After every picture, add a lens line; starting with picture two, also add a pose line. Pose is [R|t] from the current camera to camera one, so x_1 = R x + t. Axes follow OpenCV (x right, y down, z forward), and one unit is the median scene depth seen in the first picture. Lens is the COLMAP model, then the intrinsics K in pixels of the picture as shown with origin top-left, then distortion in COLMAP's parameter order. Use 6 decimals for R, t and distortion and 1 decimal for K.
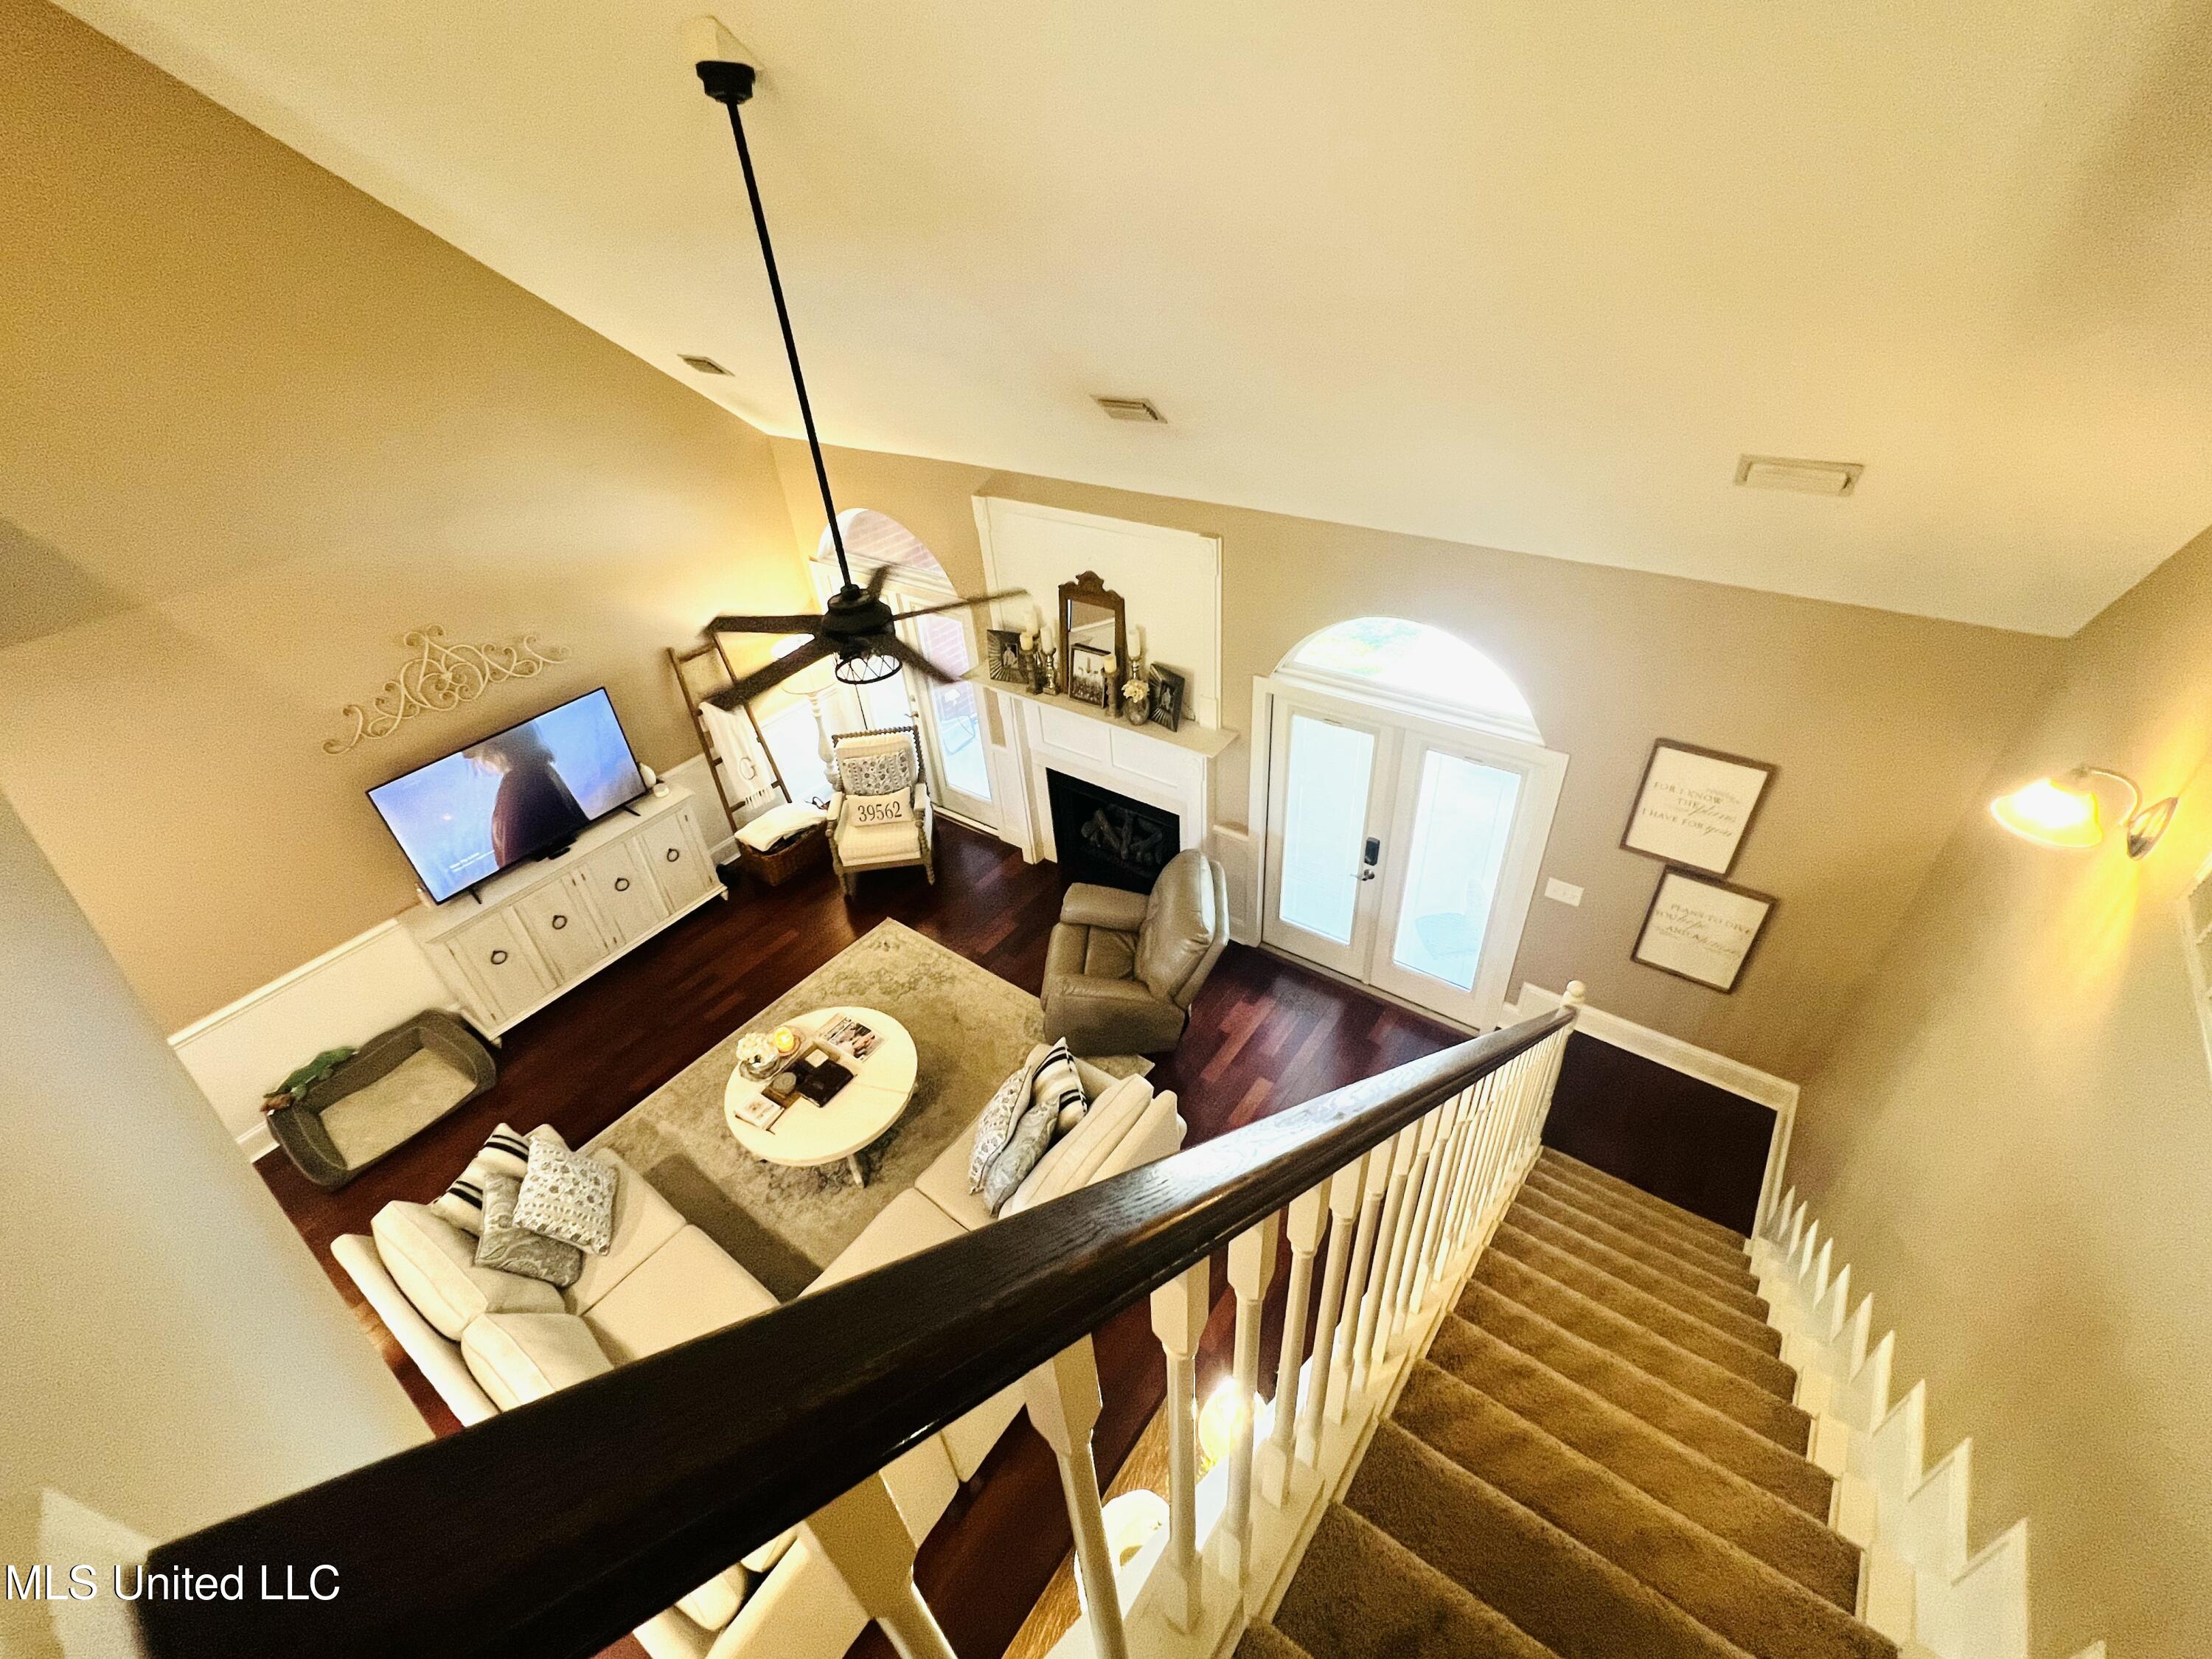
lens RADIAL K [[931.2, 0, 1112.7], [0, 931.2, 825.1], [0, 0, 1]] dist [0.000279, 0.000019]
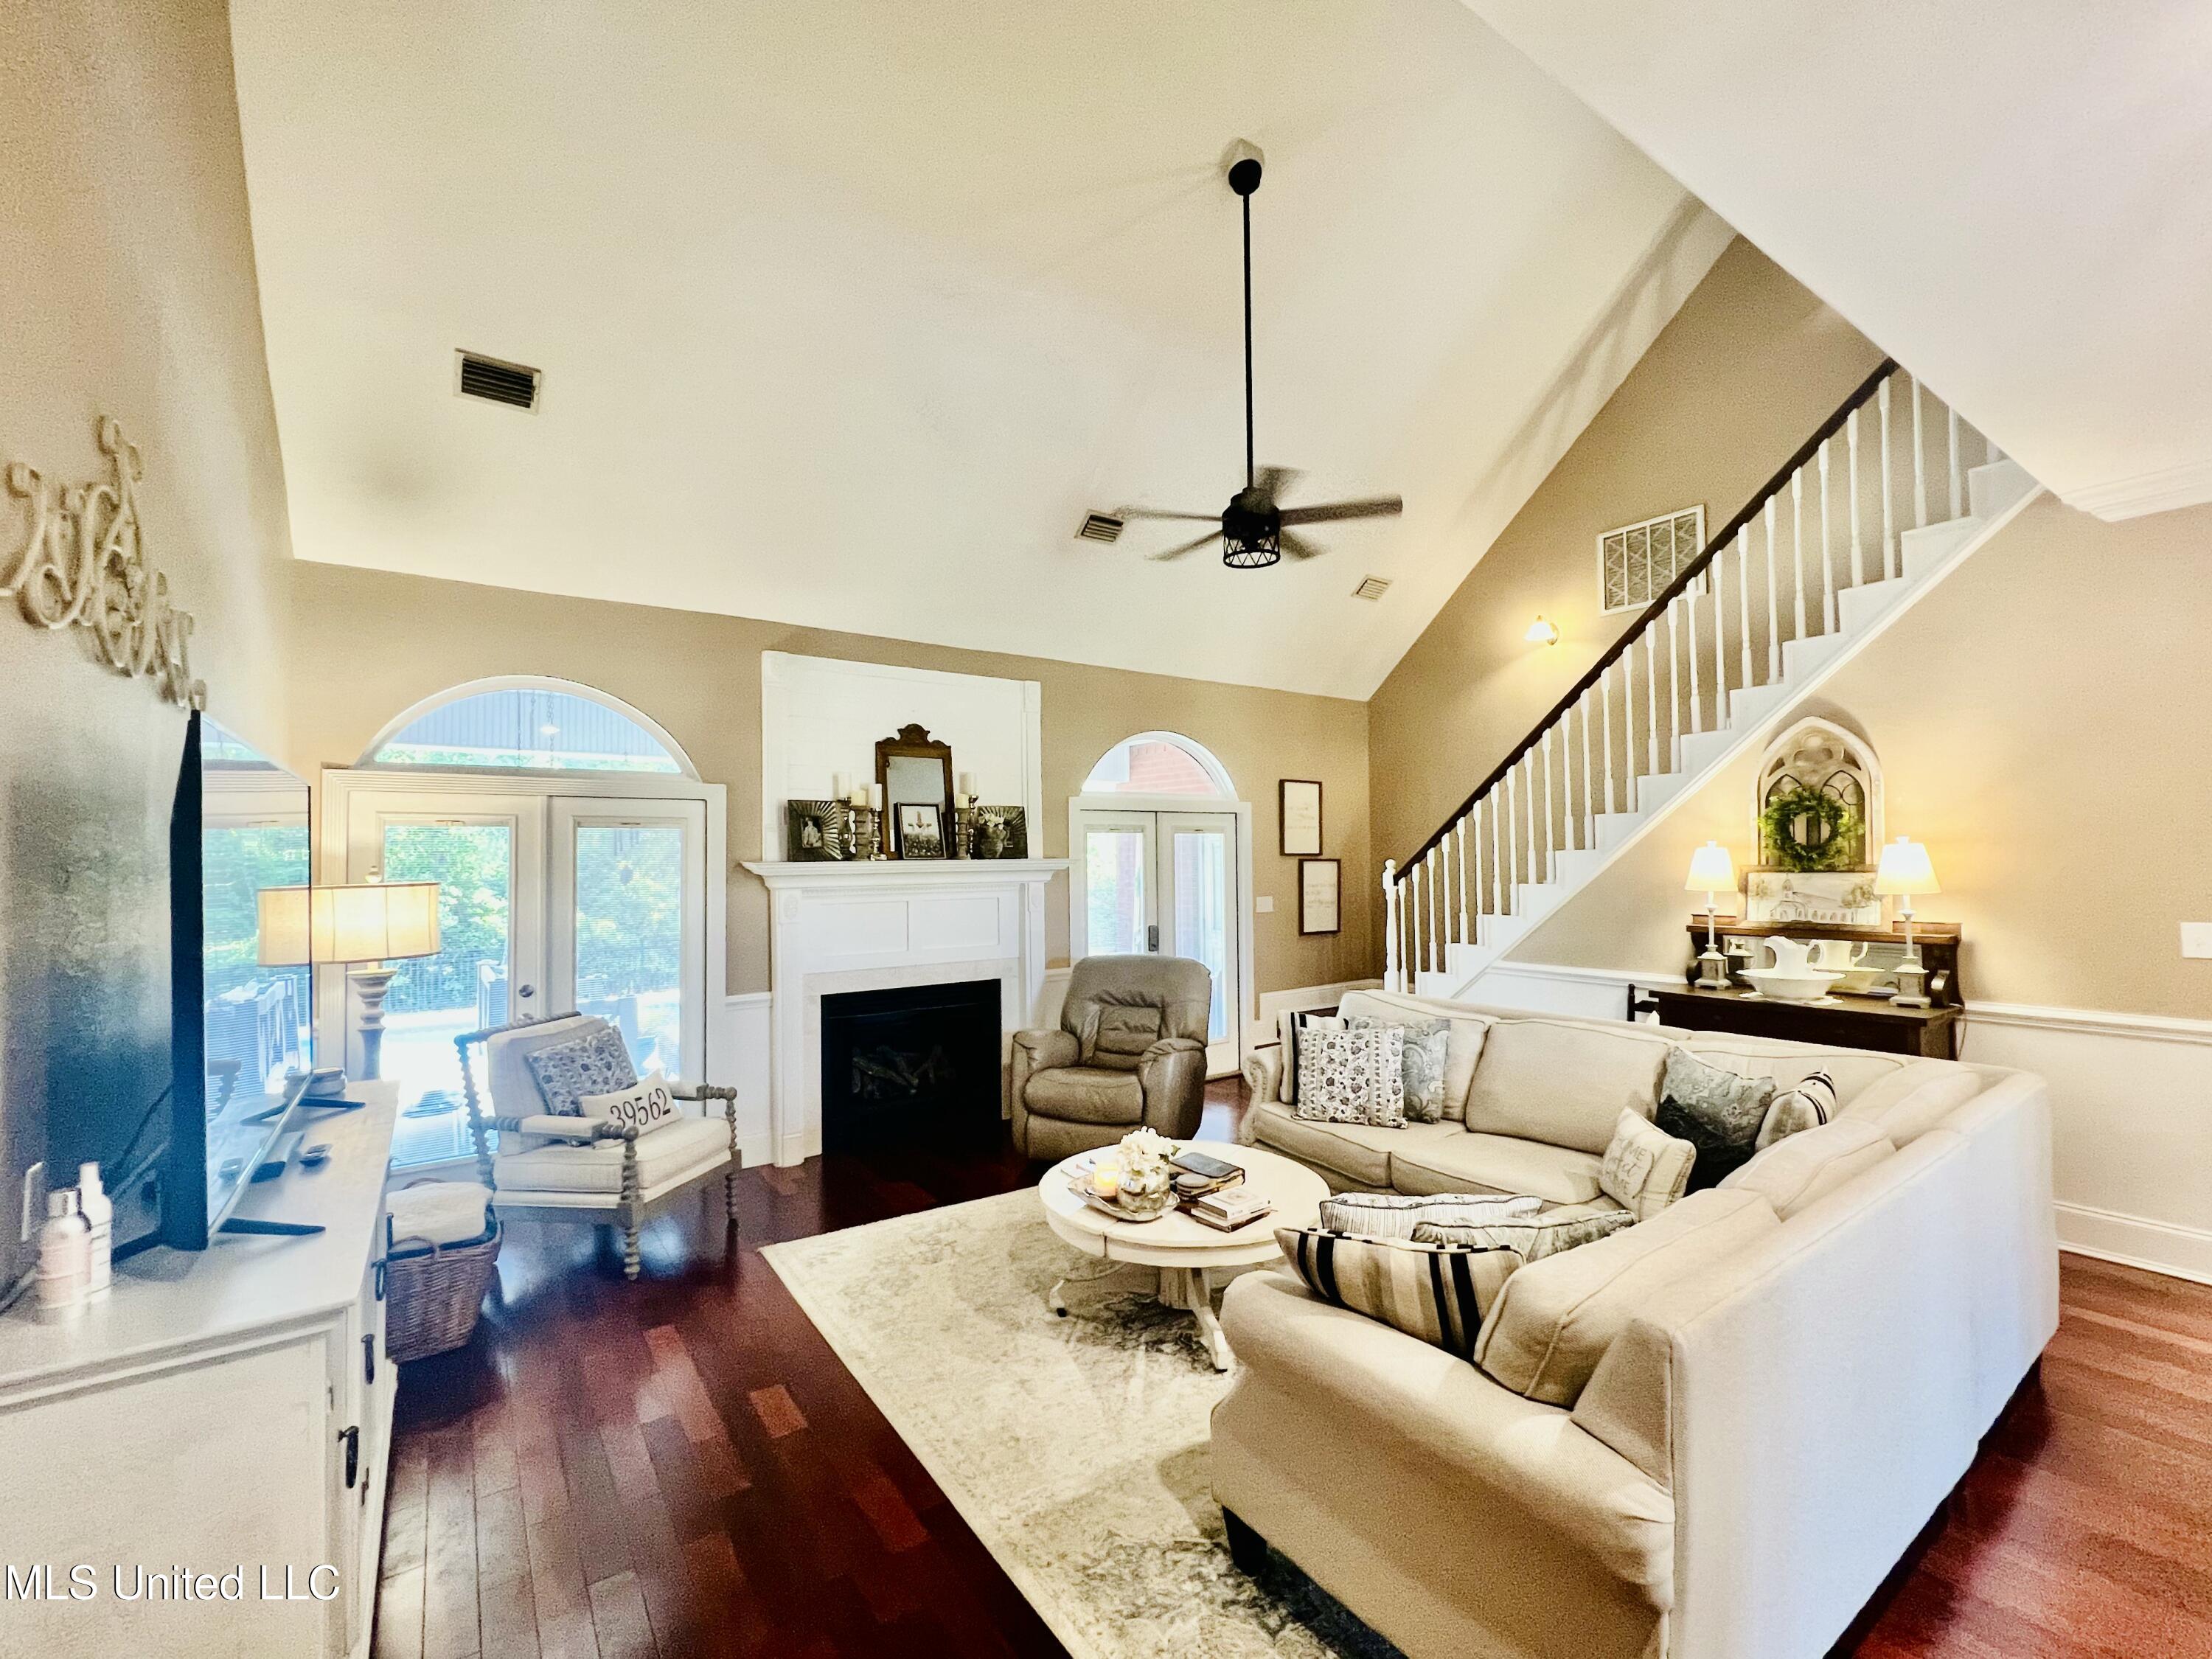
lens RADIAL K [[931.2, 0, 1112.9], [0, 931.2, 833.3], [0, 0, 1]] dist [0.000279, 0.000019]
pose [[0.328368, 0.086297, 0.940599, -0.909571], [0.555293, 0.787919, -0.266145, 0.216929], [-0.764084, 0.609702, 0.210807, 0.694858]]
